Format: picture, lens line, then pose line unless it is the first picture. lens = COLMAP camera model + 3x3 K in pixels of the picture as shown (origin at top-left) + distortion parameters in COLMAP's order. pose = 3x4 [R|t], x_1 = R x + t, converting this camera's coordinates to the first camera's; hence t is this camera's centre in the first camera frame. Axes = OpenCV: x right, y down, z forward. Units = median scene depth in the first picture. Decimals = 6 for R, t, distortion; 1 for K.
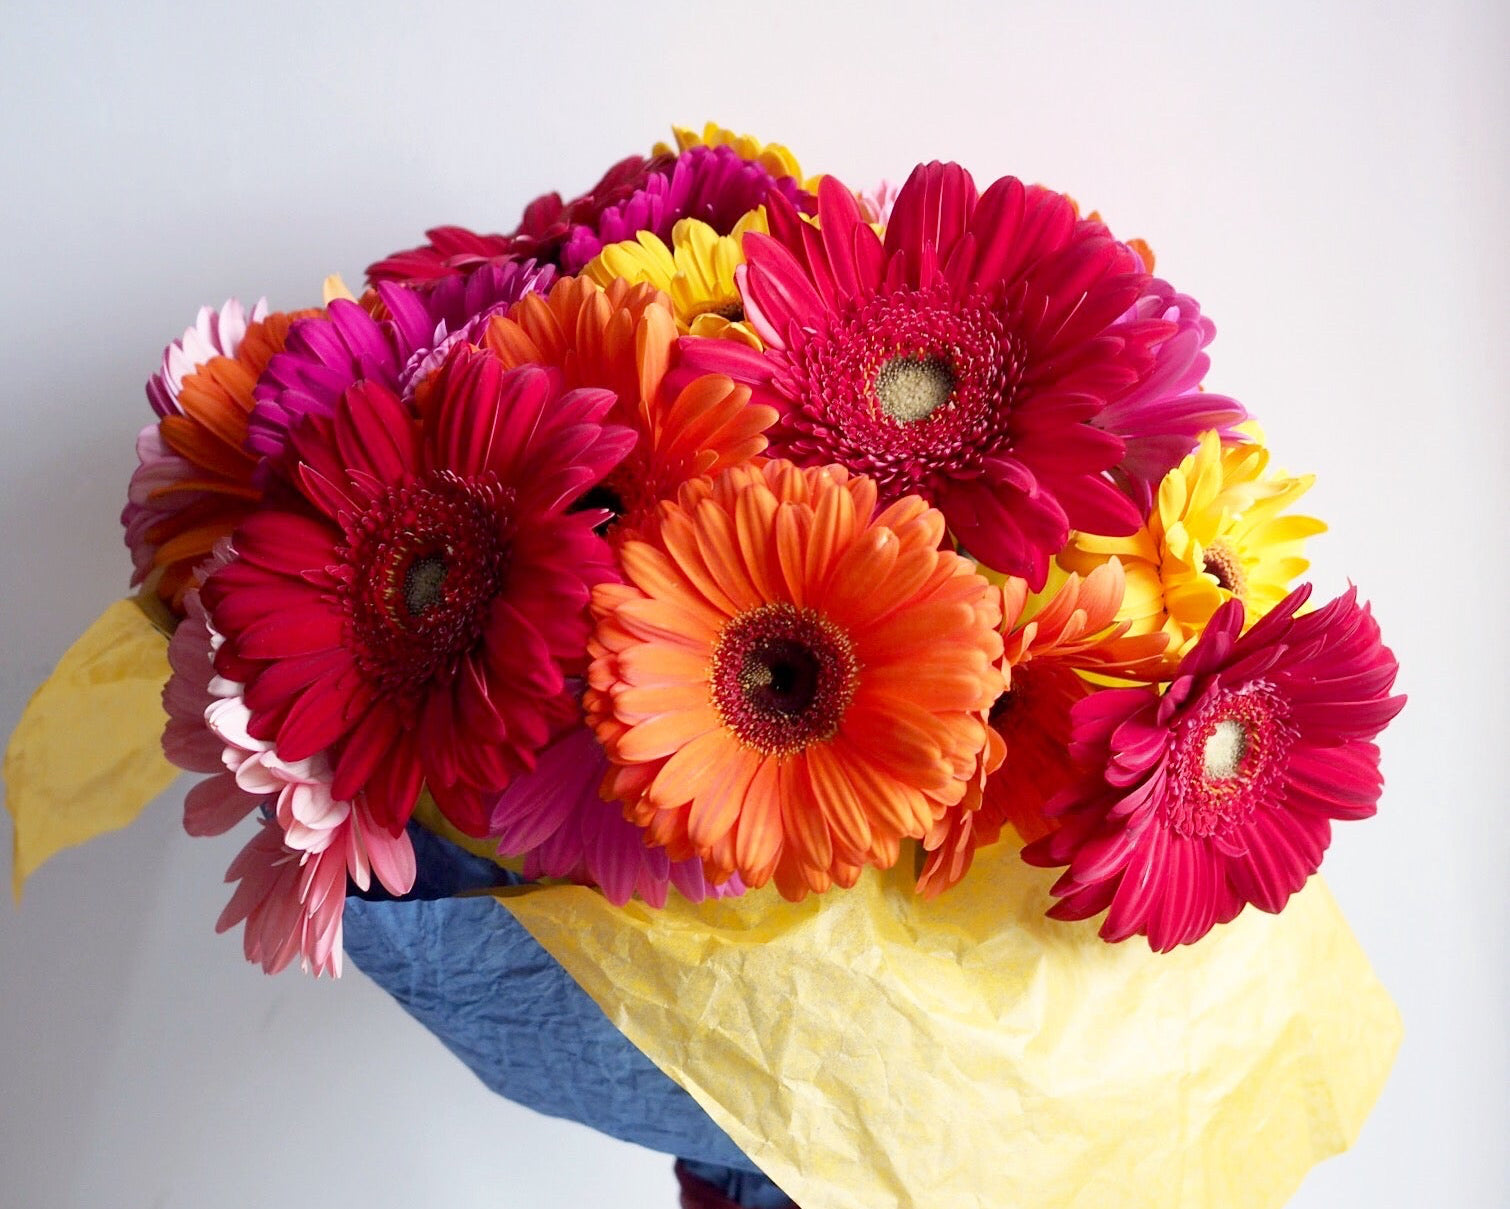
lens RADIAL K [[3751.0, 0, 692.2], [0, 3751.0, 603.2], [0, 0, 1]] dist [0.113667, 0.535367]
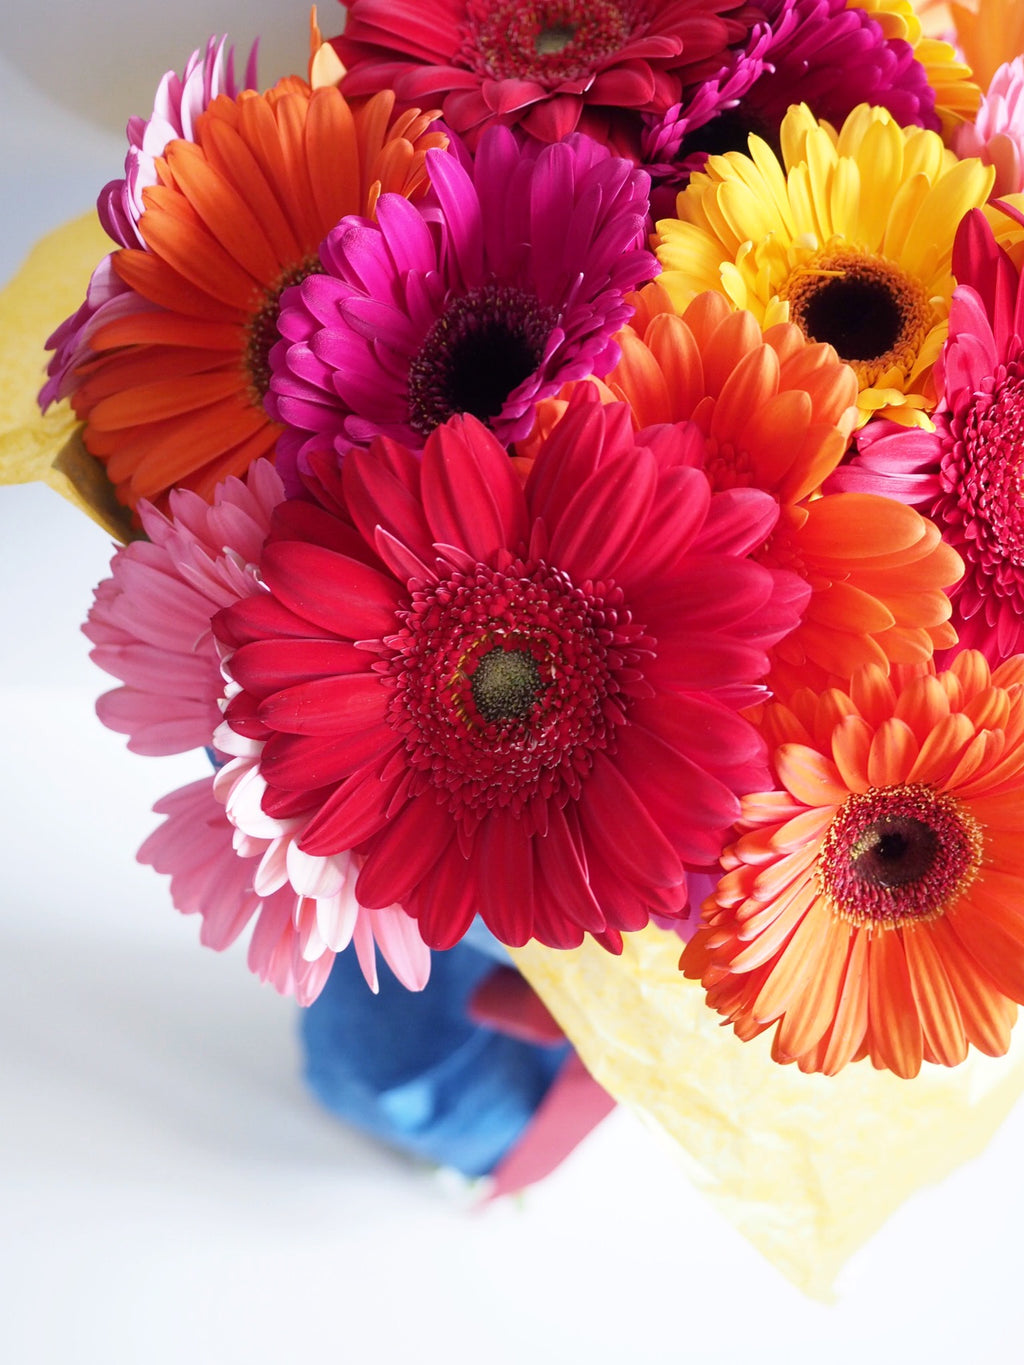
lens RADIAL K [[2456.6, 0, 512.0], [0, 2456.6, 682.5], [0, 0, 1]] dist [0.005351, -0.039378]
pose [[0.953285, 0.060125, 0.296029, -0.229725], [-0.214405, 0.825007, 0.522871, -0.288799], [-0.212789, -0.561915, 0.799358, 0.563028]]
